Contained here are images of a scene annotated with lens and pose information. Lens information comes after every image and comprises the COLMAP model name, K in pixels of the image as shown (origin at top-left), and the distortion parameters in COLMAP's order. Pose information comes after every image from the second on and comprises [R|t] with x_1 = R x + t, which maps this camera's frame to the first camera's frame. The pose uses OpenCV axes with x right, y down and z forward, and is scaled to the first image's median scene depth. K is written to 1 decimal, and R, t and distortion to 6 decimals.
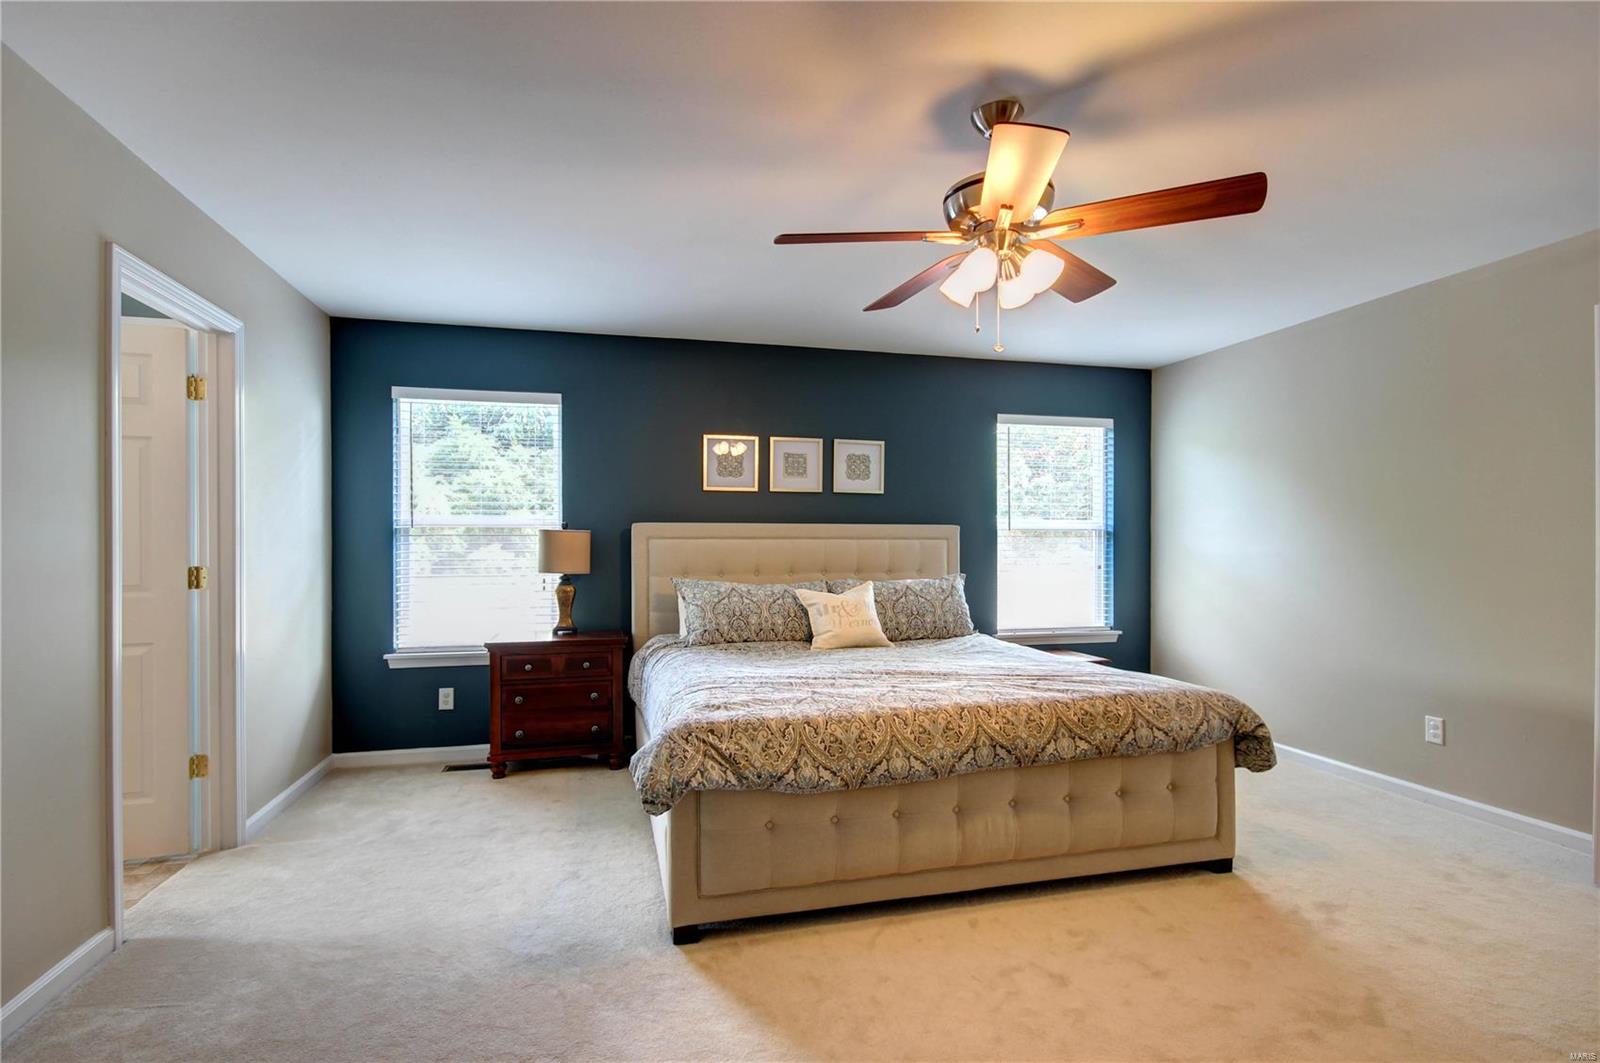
lens RADIAL K [[742.7, 0, 800.0], [0, 742.7, 546.3], [0, 0, 1]] dist [0.001230, -0.001660]
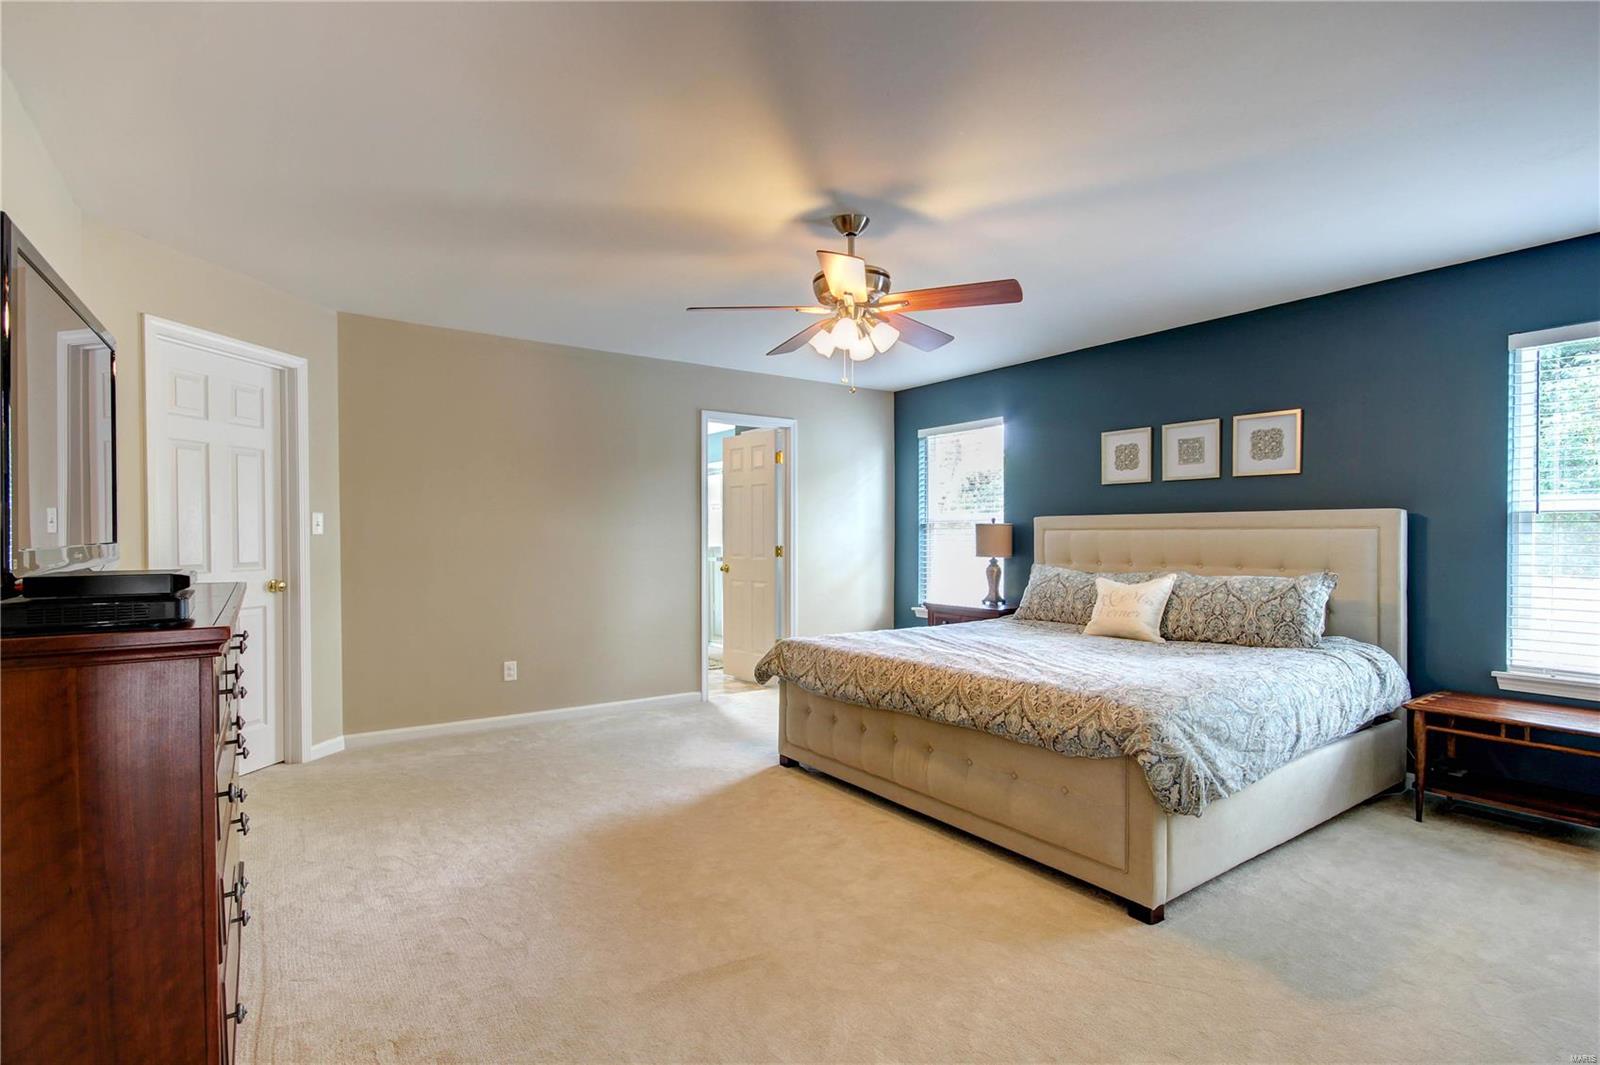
lens RADIAL K [[774.1, 0, 806.9], [0, 774.1, 543.6], [0, 0, 1]] dist [-0.000542, -0.000771]
pose [[0.366192, 0.011106, -0.930473, 0.836804], [-0.002080, 0.999936, 0.011116, -0.001639], [0.930537, -0.002135, 0.366191, 0.213033]]
